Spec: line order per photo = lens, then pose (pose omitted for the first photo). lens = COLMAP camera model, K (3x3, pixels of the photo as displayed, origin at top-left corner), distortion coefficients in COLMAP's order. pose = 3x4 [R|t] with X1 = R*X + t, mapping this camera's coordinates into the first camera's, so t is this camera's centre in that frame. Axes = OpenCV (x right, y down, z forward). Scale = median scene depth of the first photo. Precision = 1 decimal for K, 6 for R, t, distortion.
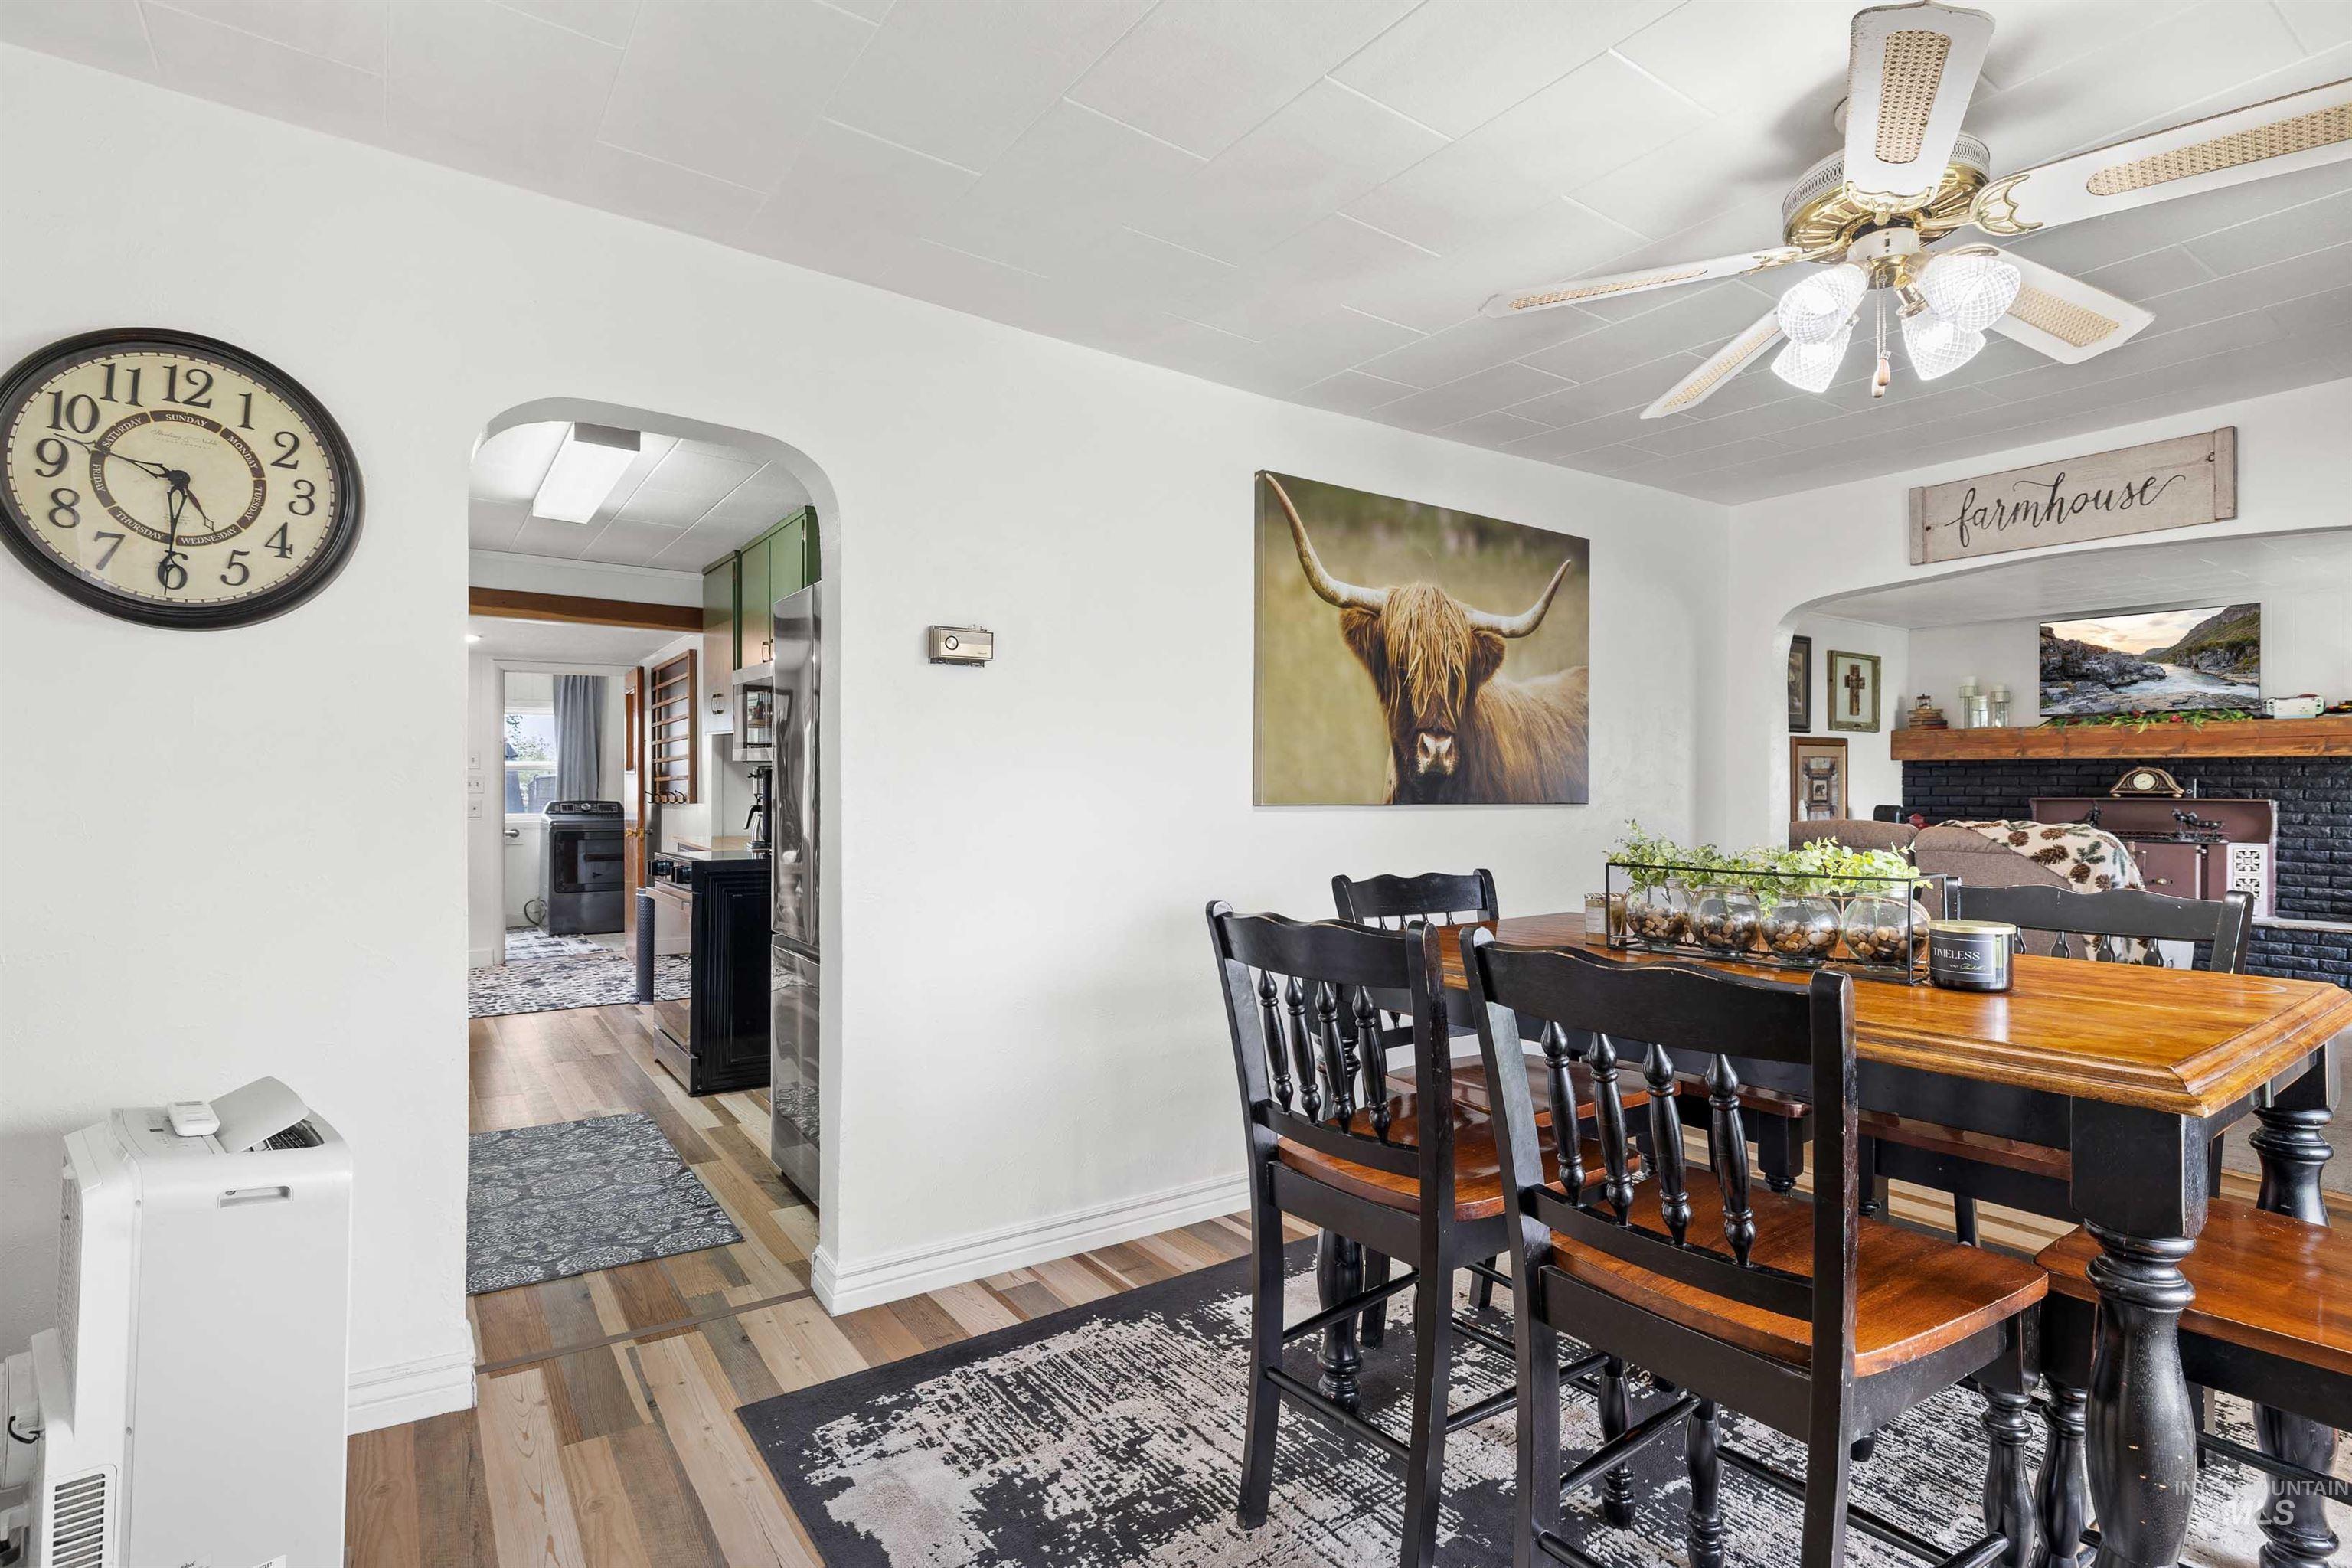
lens RADIAL K [[1156.8, 0, 1165.3], [0, 1156.8, 779.0], [0, 0, 1]] dist [0.020652, -0.002333]
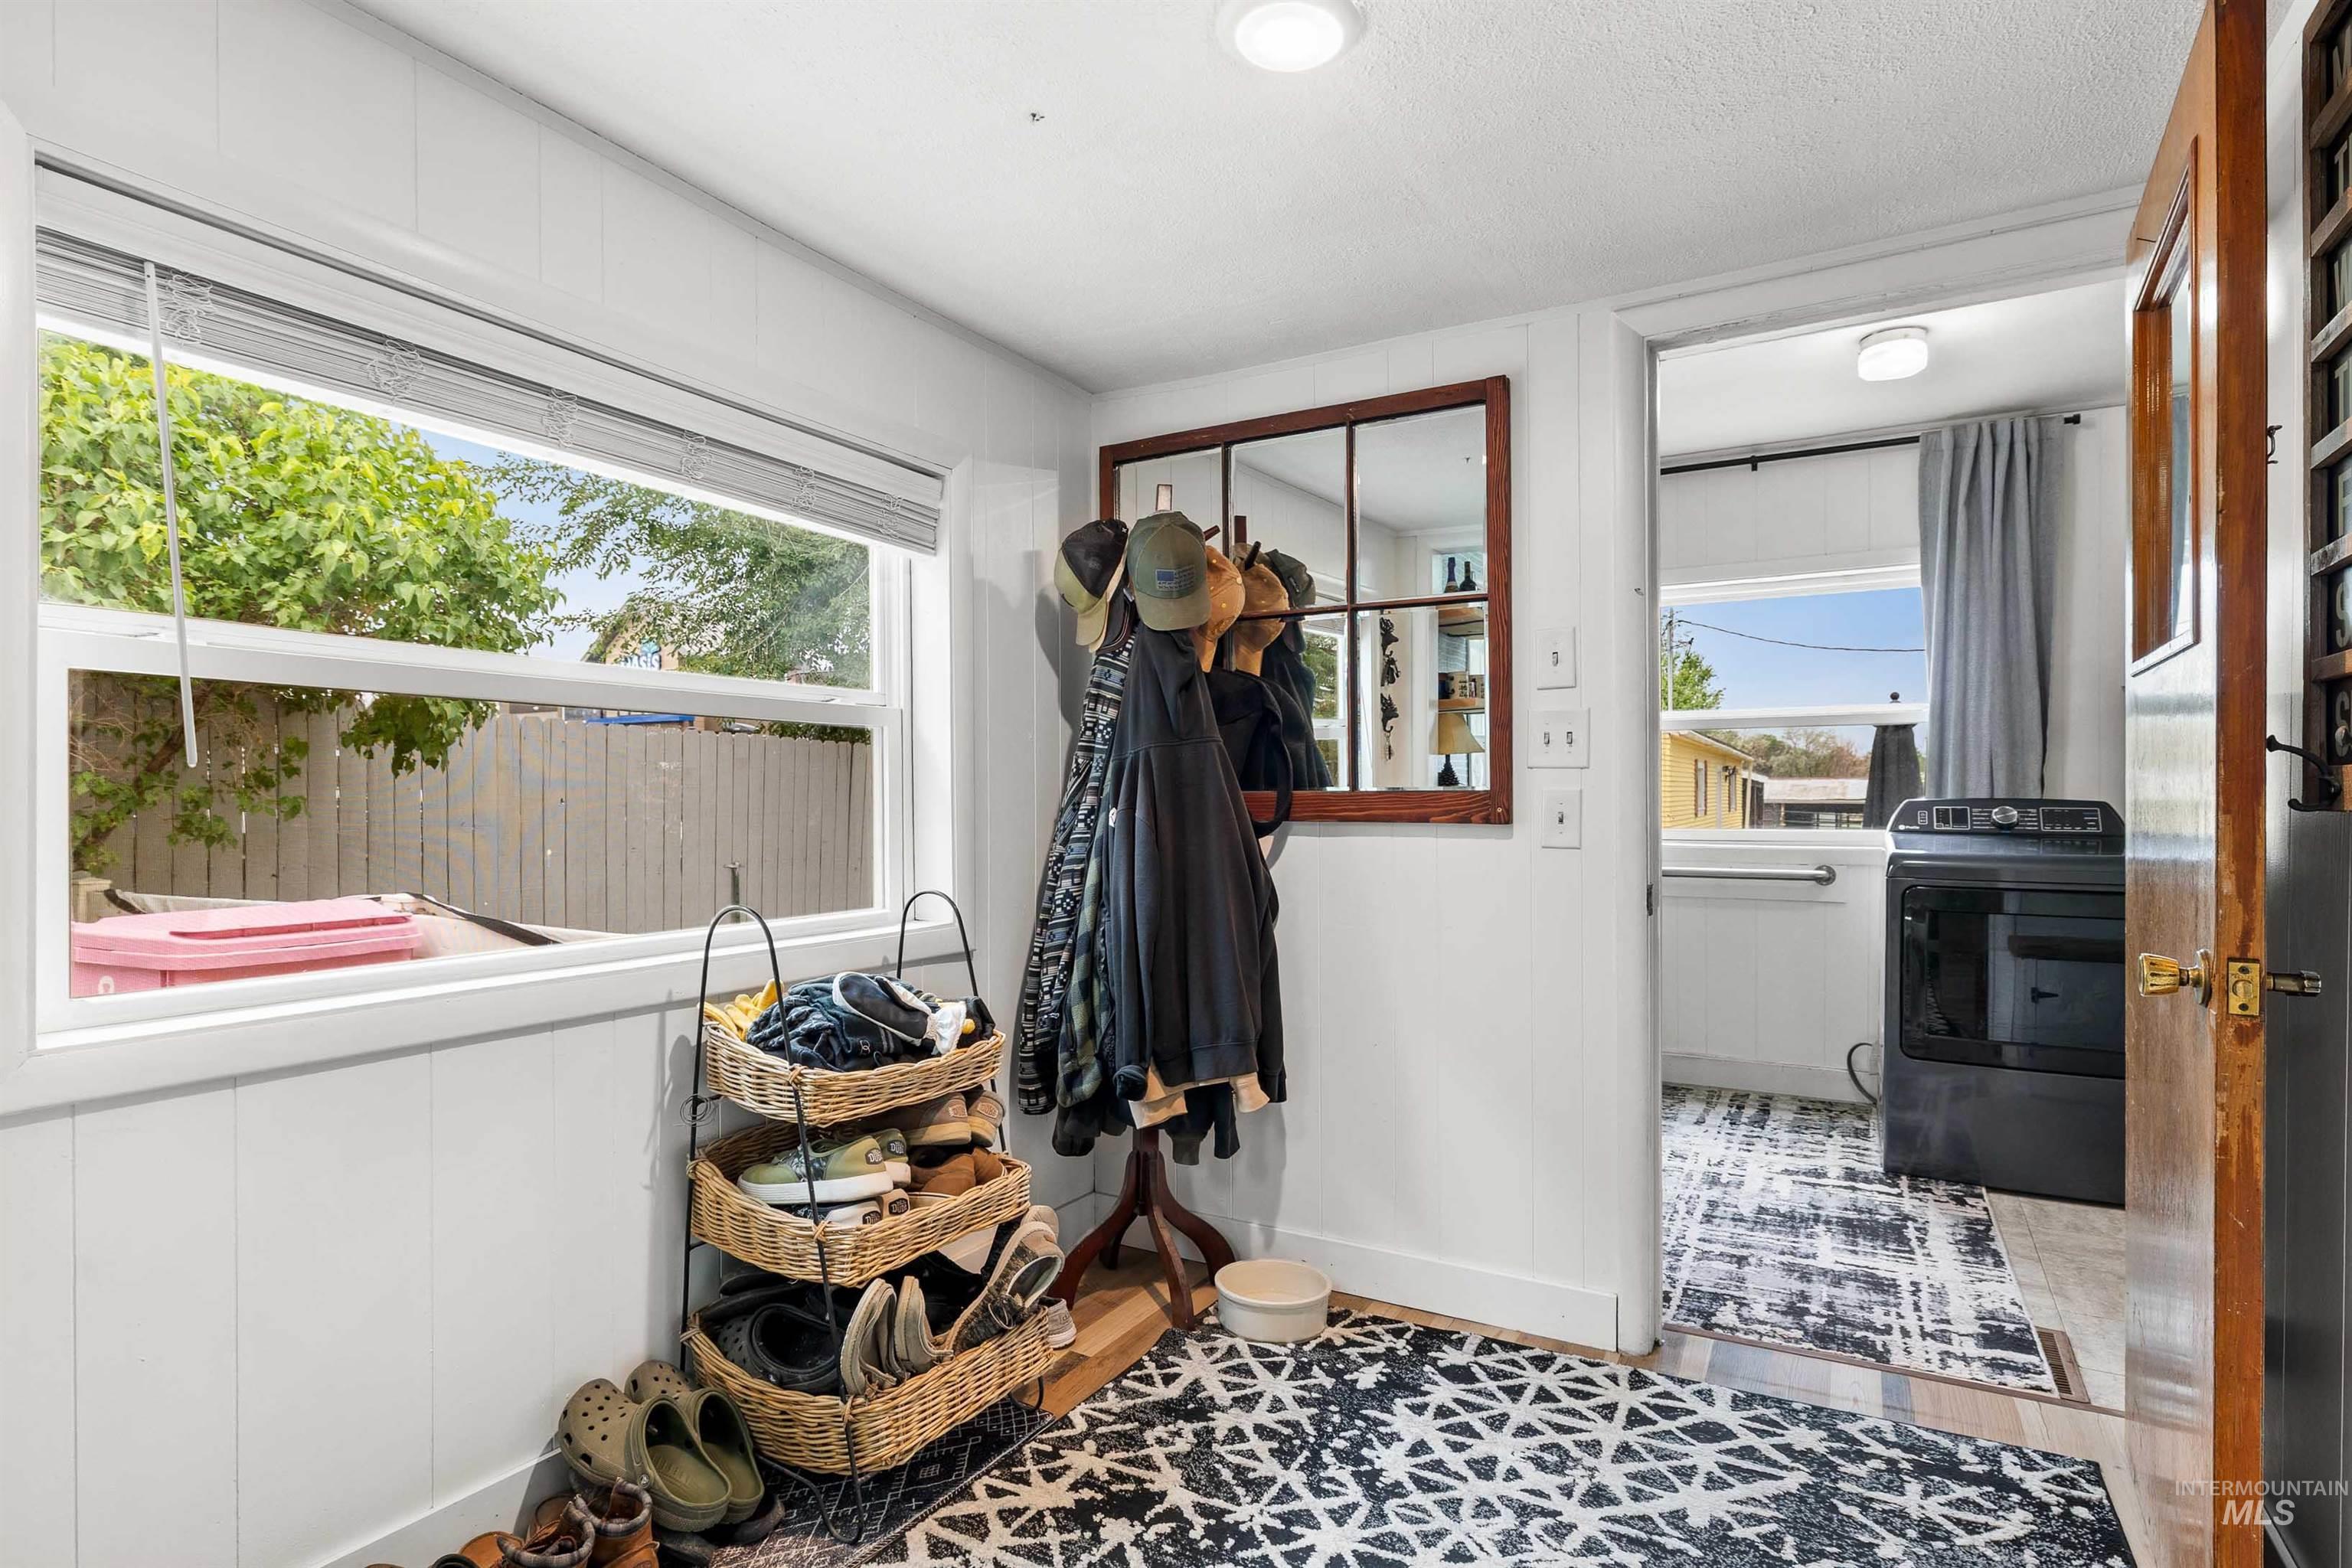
lens RADIAL K [[1162.8, 0, 1198.7], [0, 1162.8, 801.7], [0, 0, 1]] dist [-0.009095, 0.000122]
pose [[0.442924, 0.006628, -0.896535, -0.340504], [0.008372, 0.999899, 0.011528, 0.015898], [0.896520, -0.012611, 0.442823, 0.732172]]
